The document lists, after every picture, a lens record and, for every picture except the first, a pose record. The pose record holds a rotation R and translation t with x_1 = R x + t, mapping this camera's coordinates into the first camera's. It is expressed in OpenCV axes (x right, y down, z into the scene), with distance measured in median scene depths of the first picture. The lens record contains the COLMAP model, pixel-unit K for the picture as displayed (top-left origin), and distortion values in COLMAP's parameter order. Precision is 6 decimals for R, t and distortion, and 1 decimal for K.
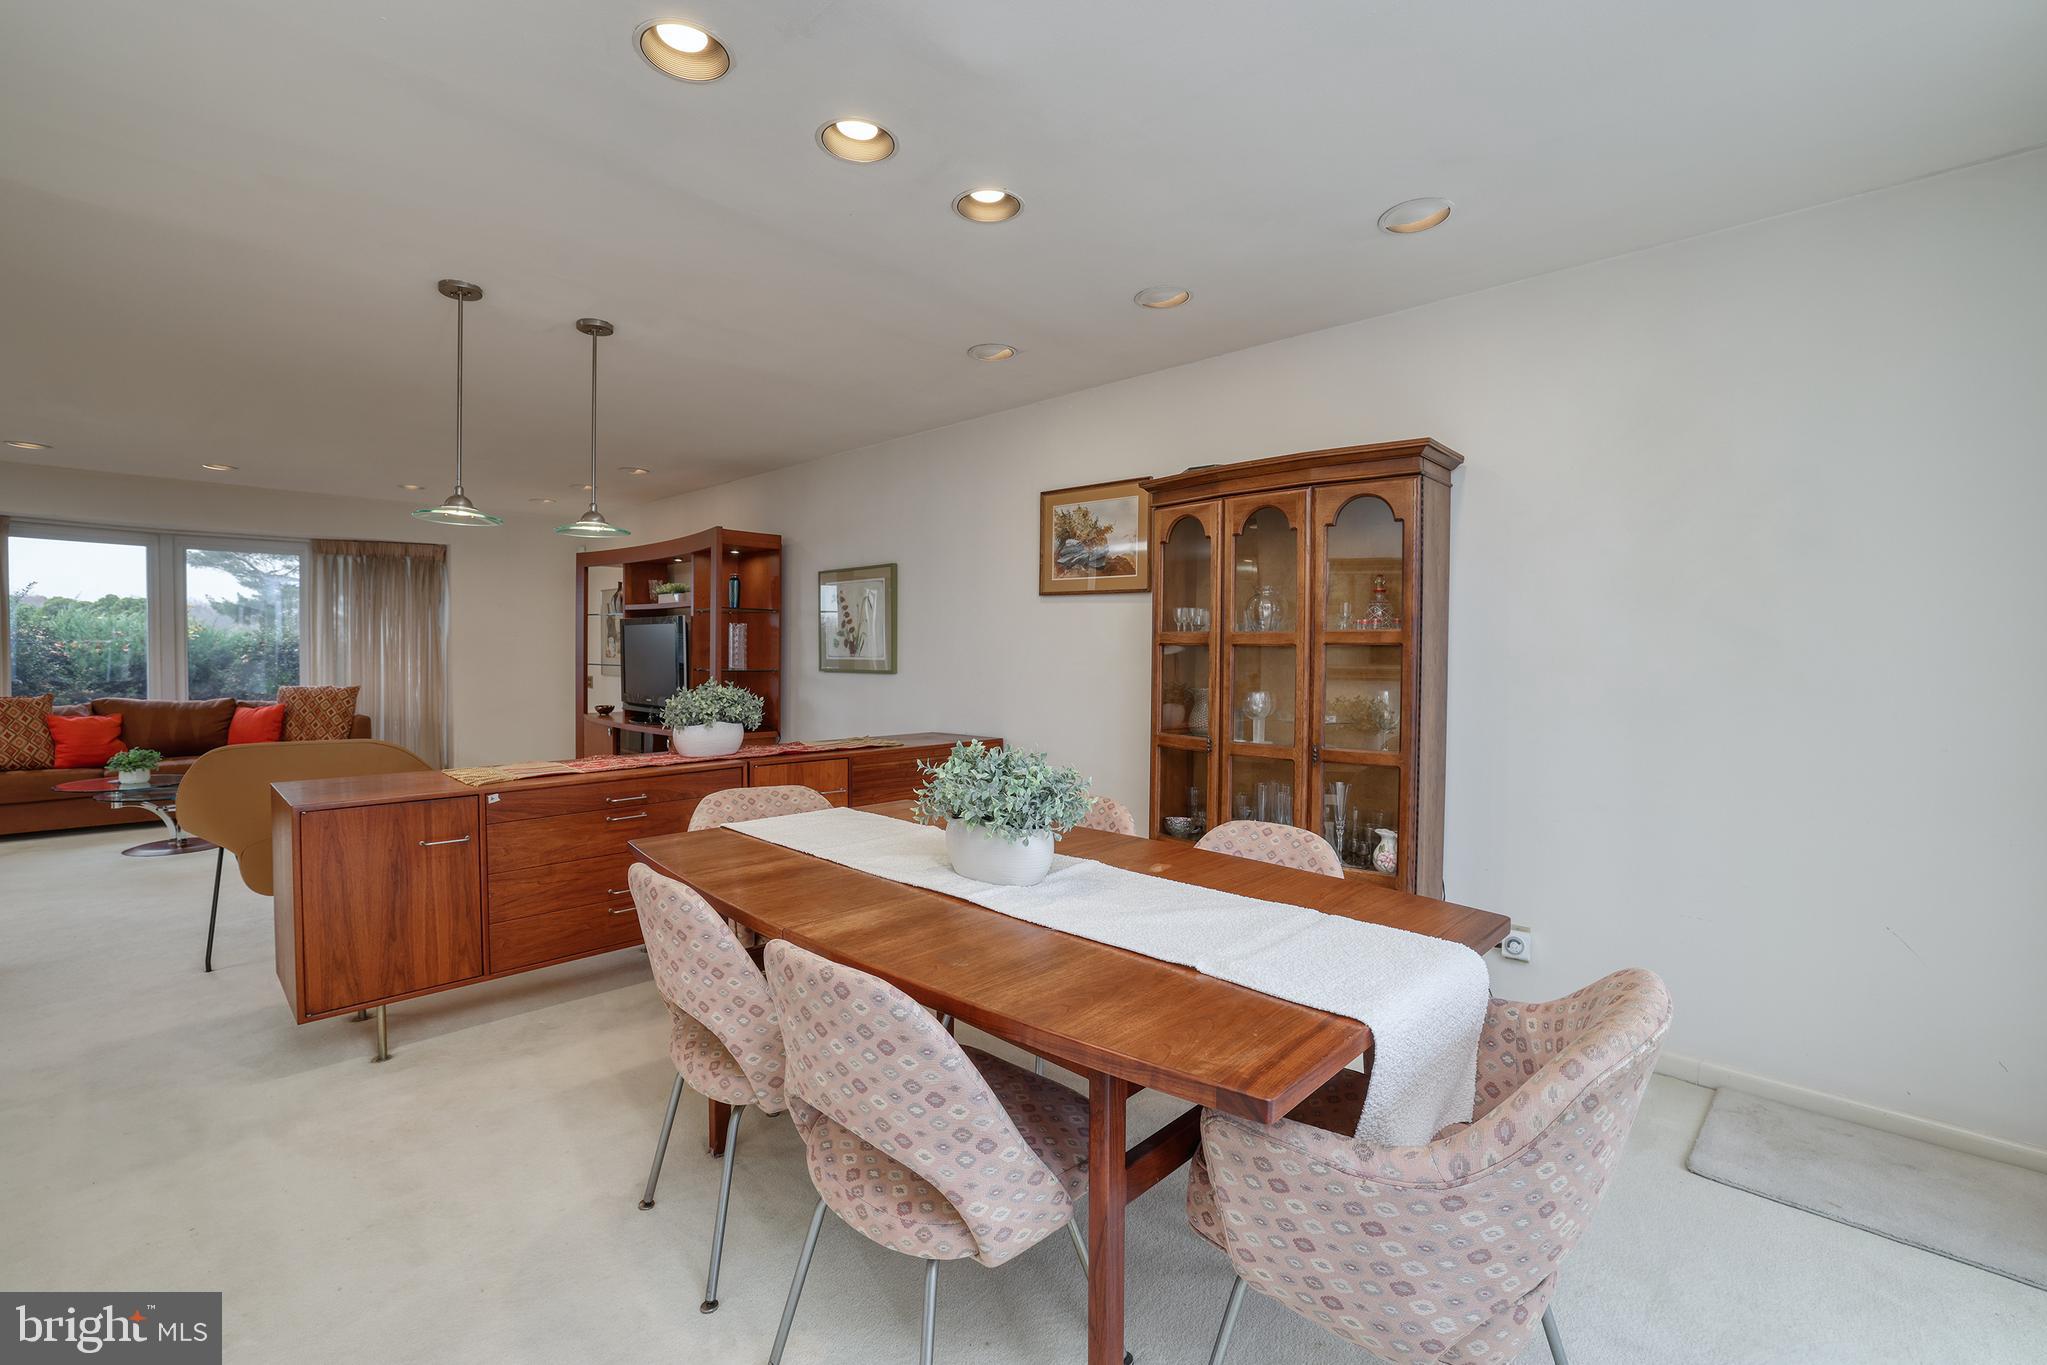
lens RADIAL K [[900.5, 0, 986.7], [0, 900.5, 643.9], [0, 0, 1]] dist [0.002329, 0.000583]
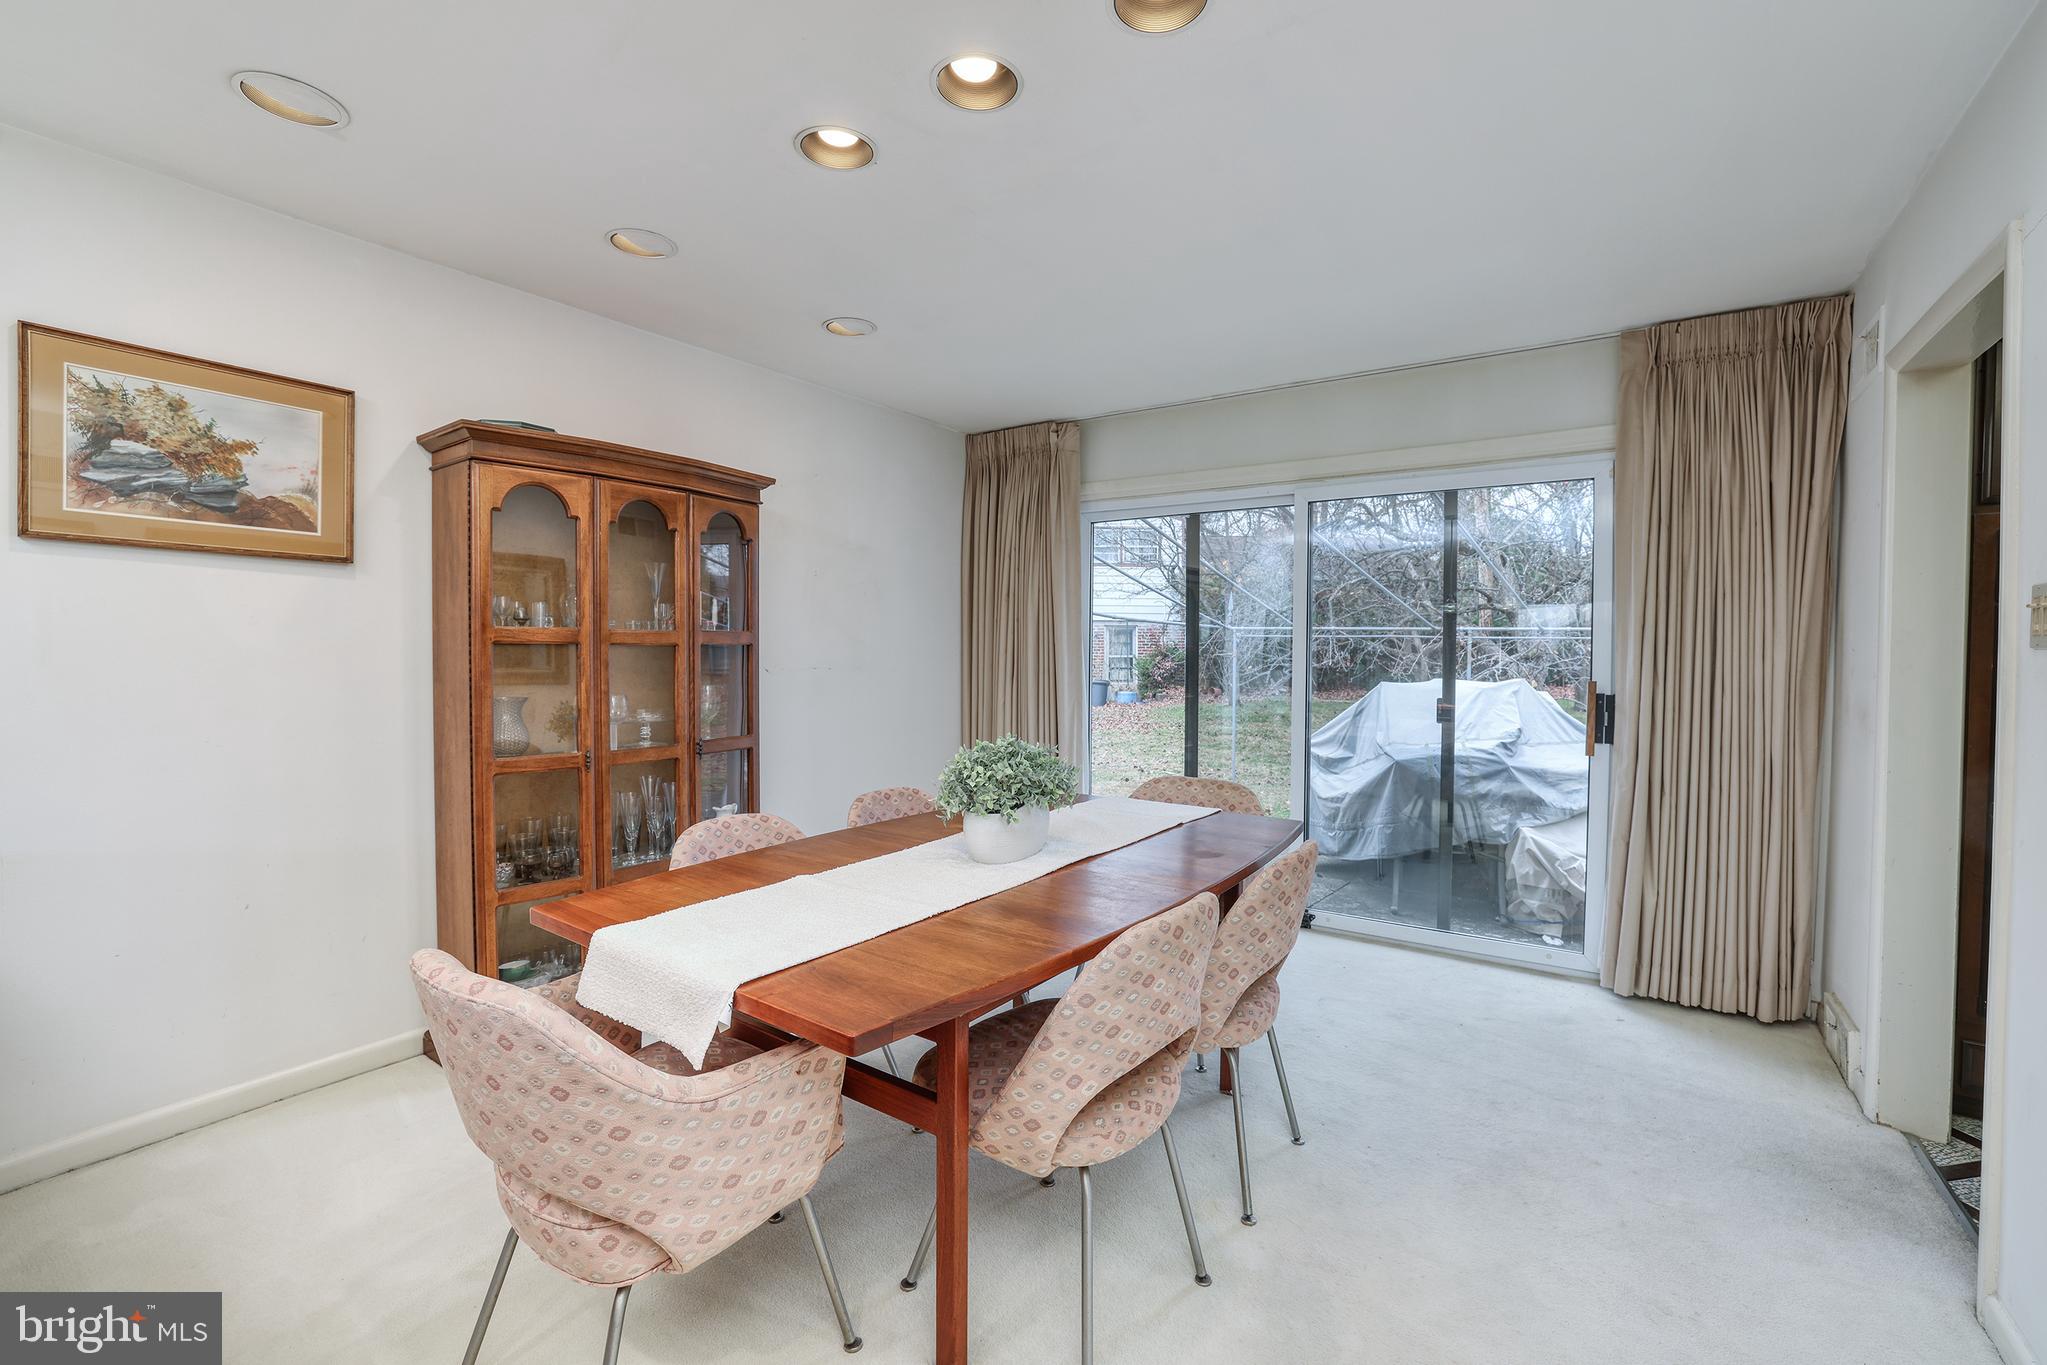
lens RADIAL K [[900.5, 0, 1015.1], [0, 900.5, 681.6], [0, 0, 1]] dist [0.002329, 0.000583]
pose [[-0.189939, -0.035074, 0.981169, -0.553192], [-0.005677, 0.999384, 0.034626, 0.004951], [-0.981779, 0.001007, -0.190021, 0.603930]]
